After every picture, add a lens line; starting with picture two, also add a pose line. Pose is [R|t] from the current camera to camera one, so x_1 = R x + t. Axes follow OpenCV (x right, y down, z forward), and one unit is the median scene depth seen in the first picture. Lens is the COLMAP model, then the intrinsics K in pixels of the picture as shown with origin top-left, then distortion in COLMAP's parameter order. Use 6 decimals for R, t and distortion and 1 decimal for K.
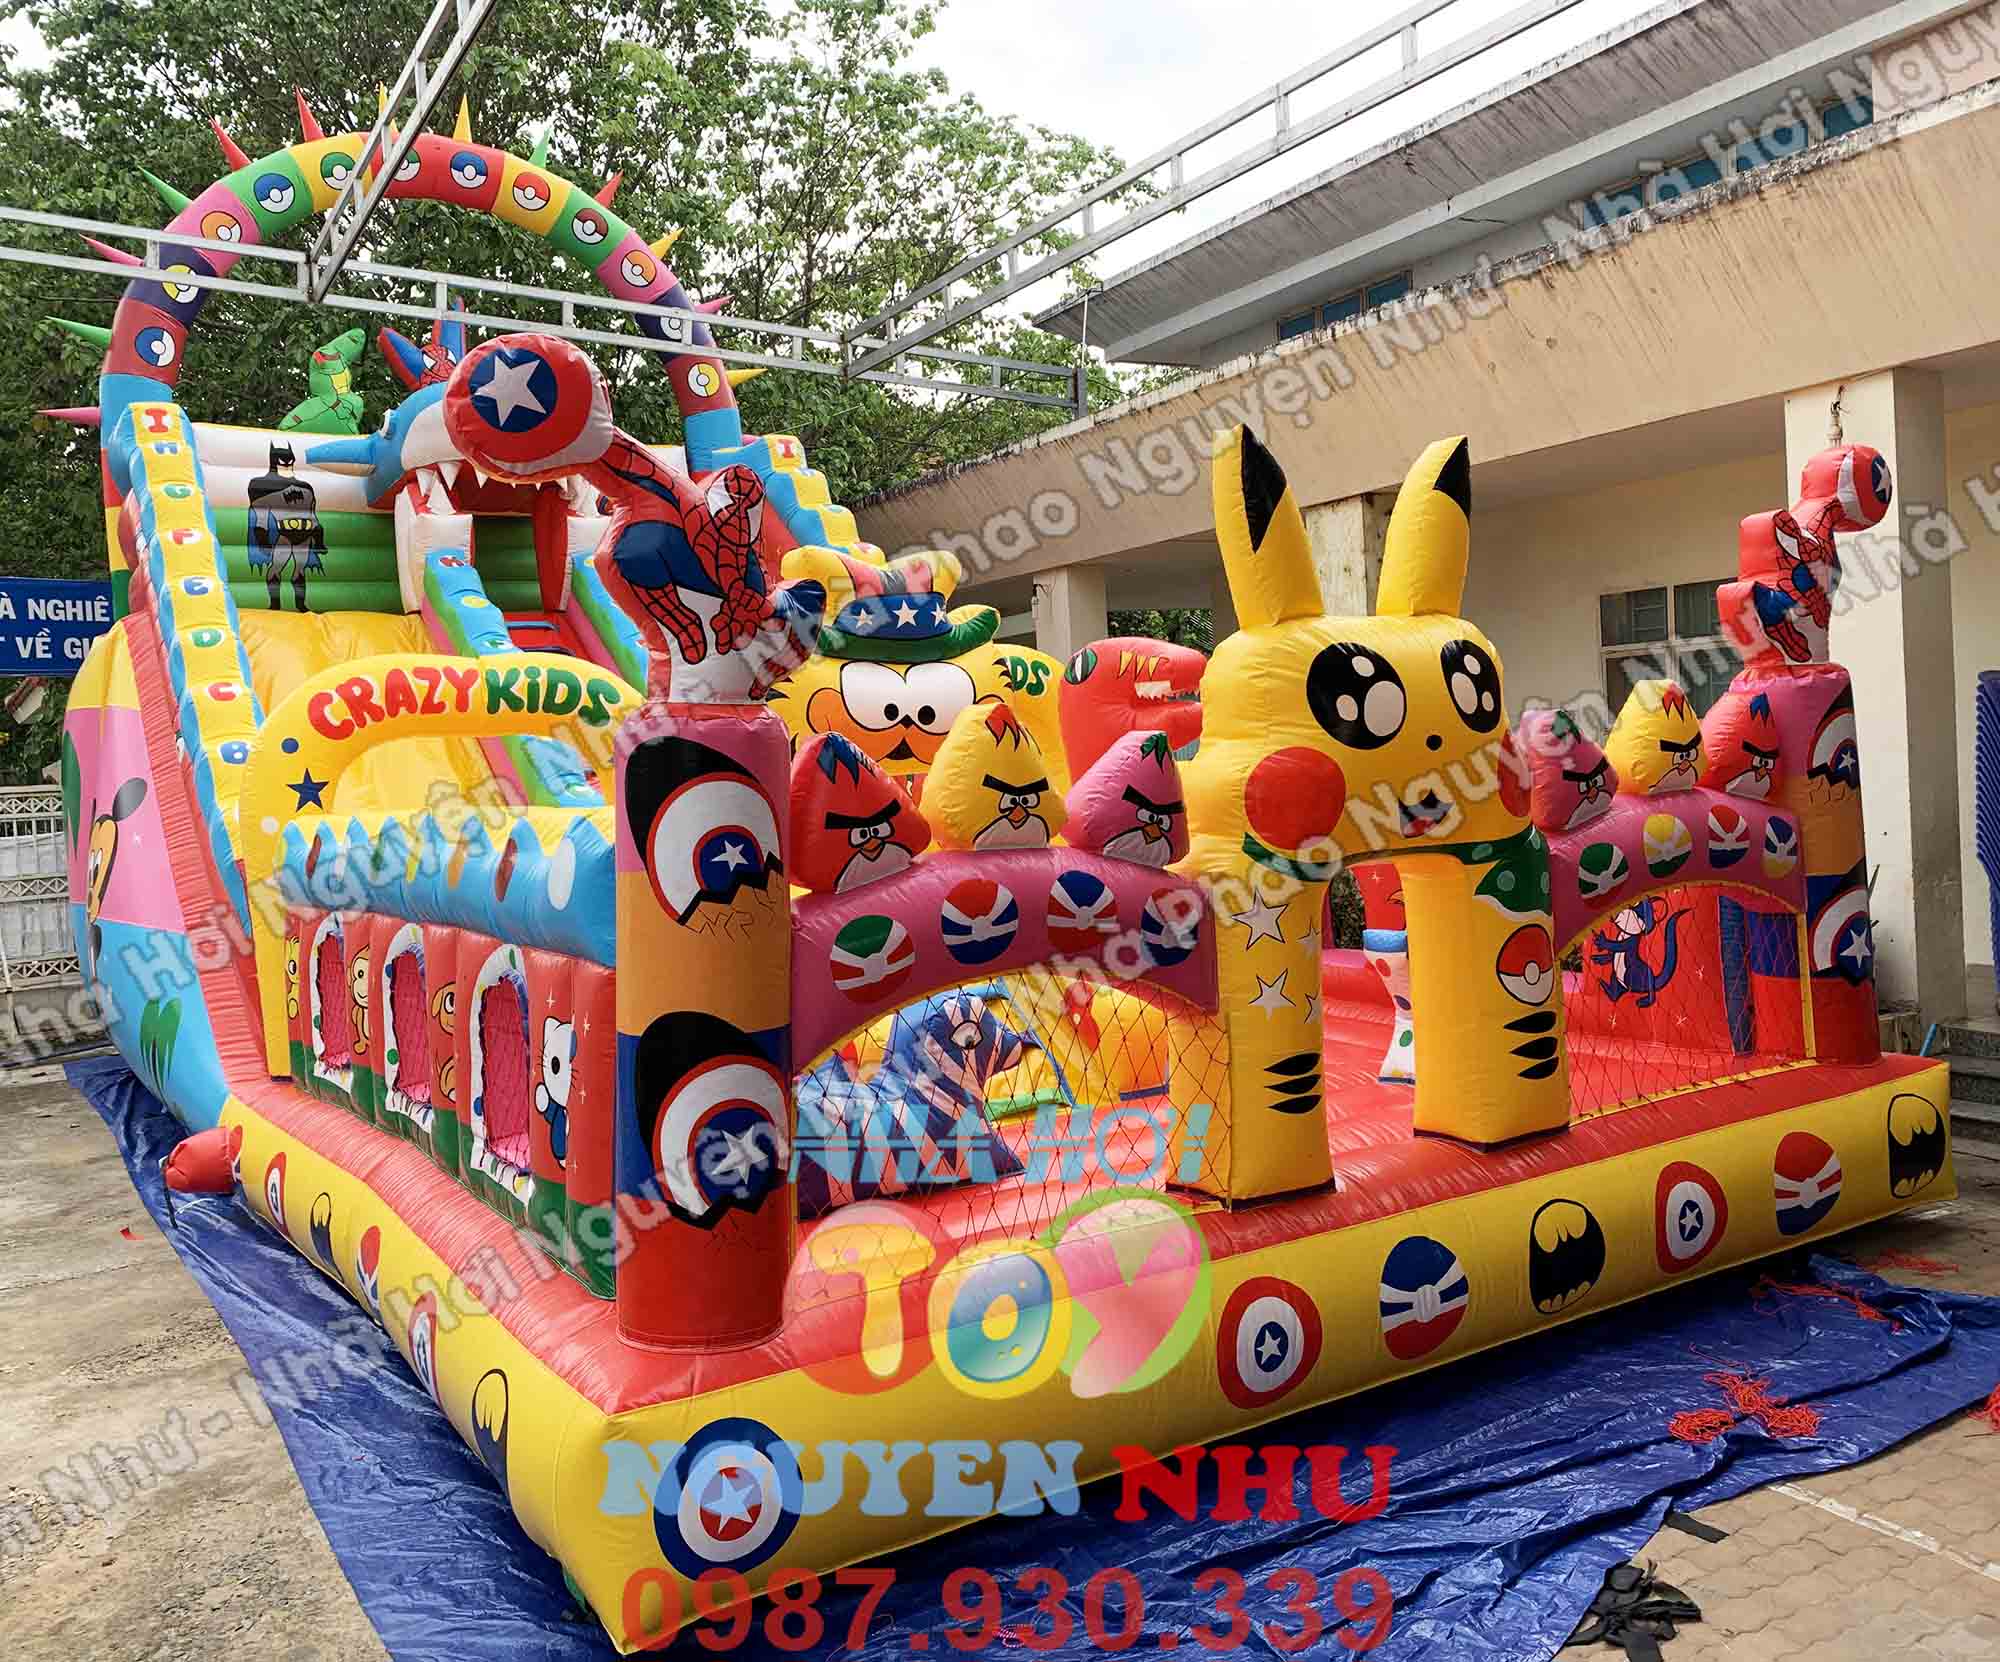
lens RADIAL K [[1726.4, 0, 943.0], [0, 1726.4, 835.3], [0, 0, 1]] dist [0.018382, -0.006361]
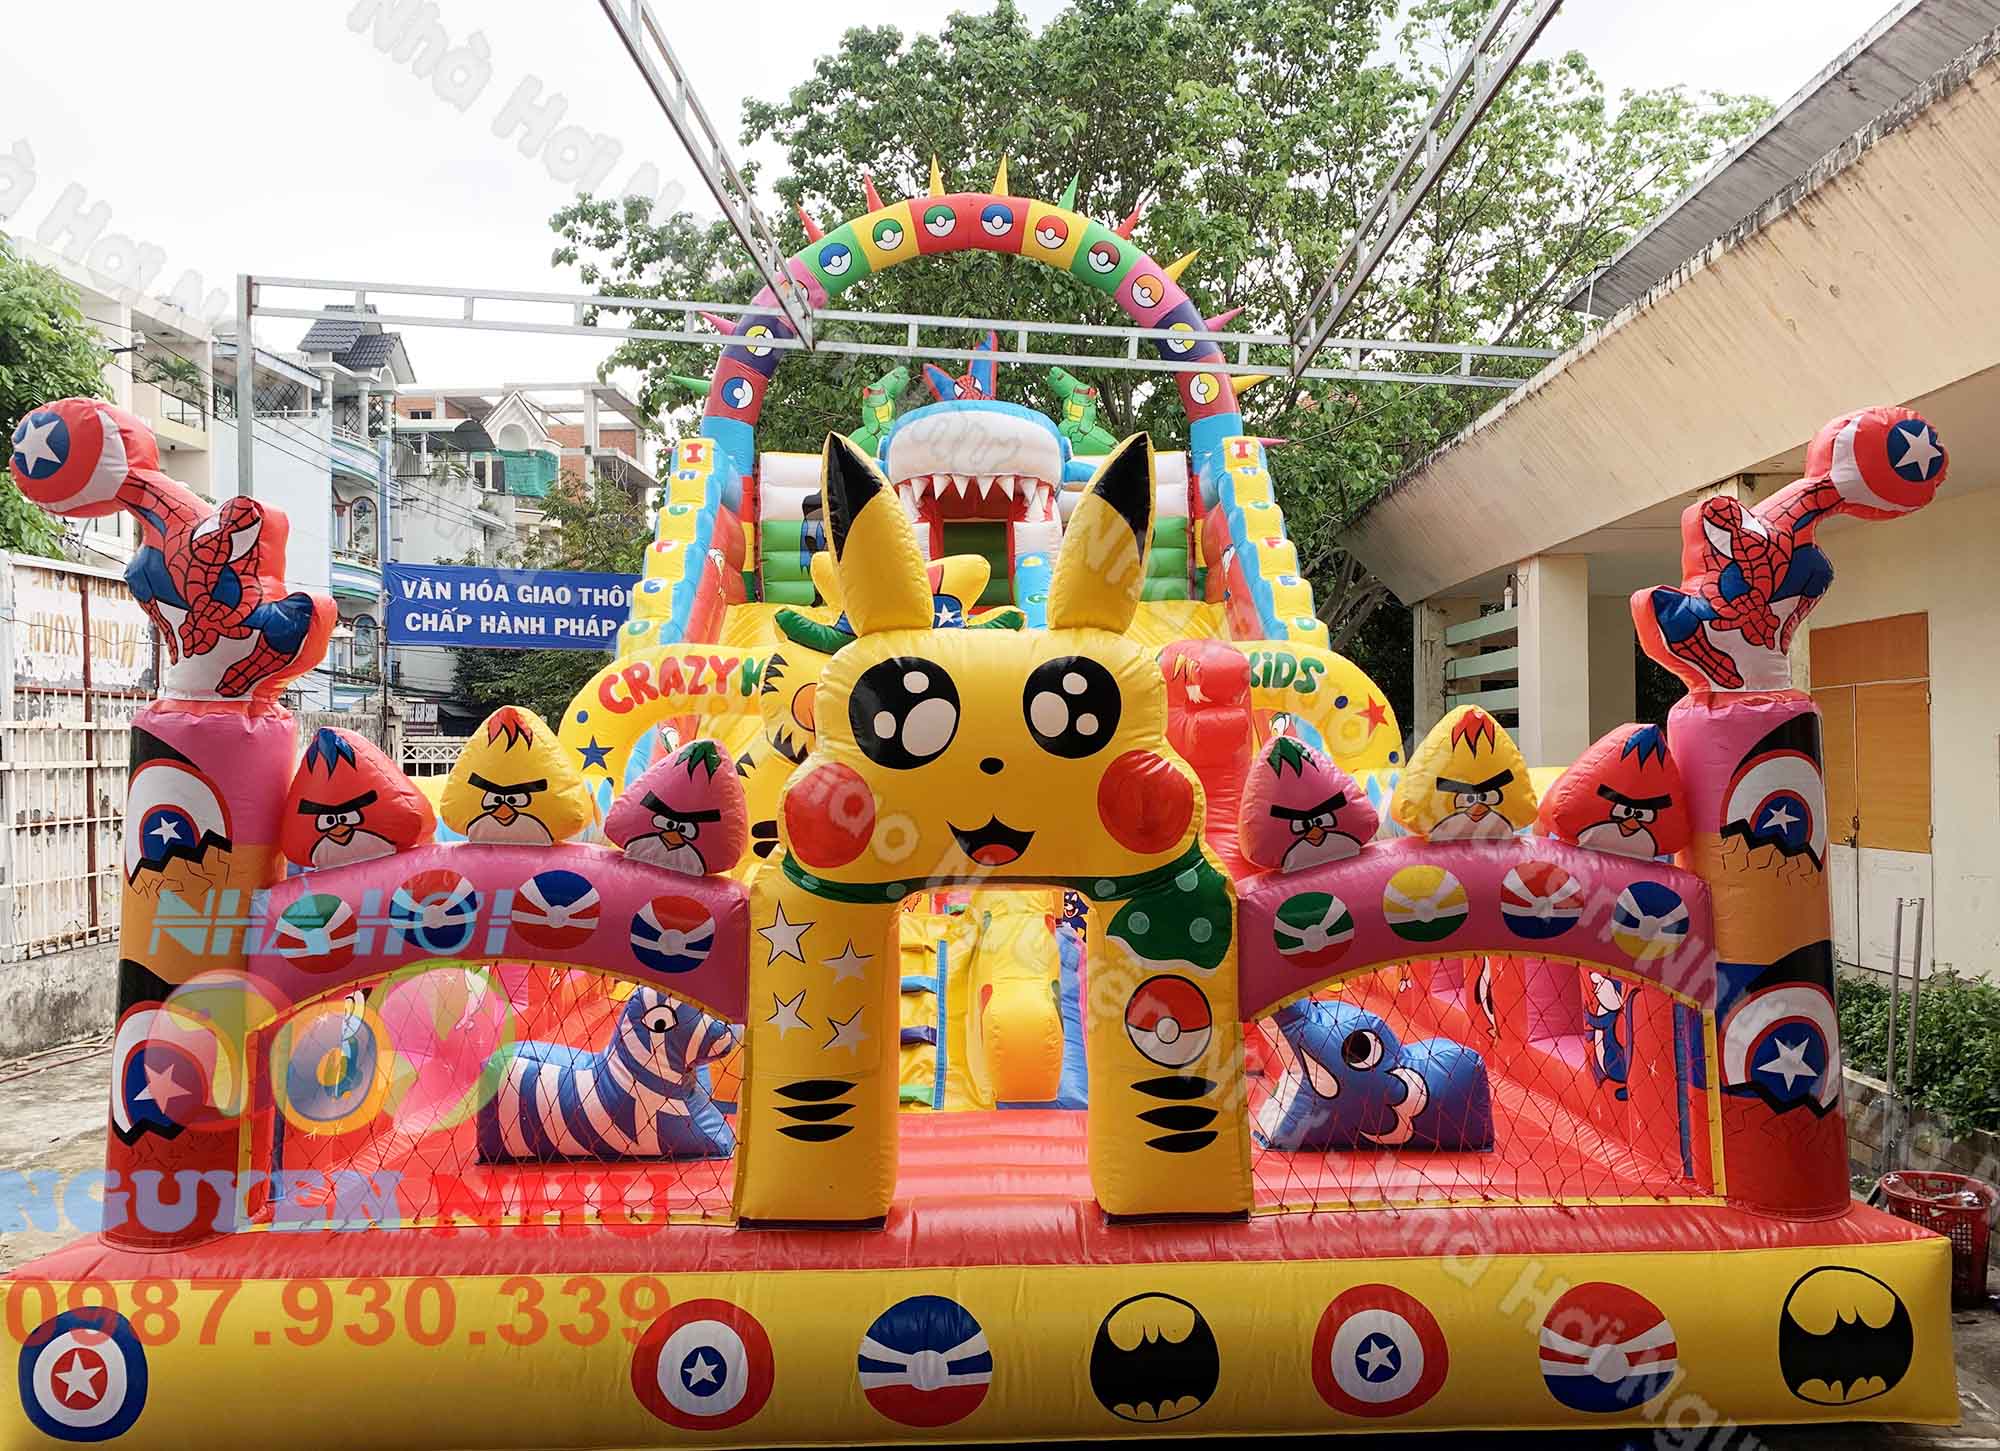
lens RADIAL K [[1577.8, 0, 1000.2], [0, 1577.8, 774.2], [0, 0, 1]] dist [0.033801, -0.029792]
pose [[0.869064, 0.057221, -0.491379, 0.564480], [-0.065521, 0.997851, 0.000317, -0.040086], [0.490341, 0.031920, 0.870946, 0.214688]]
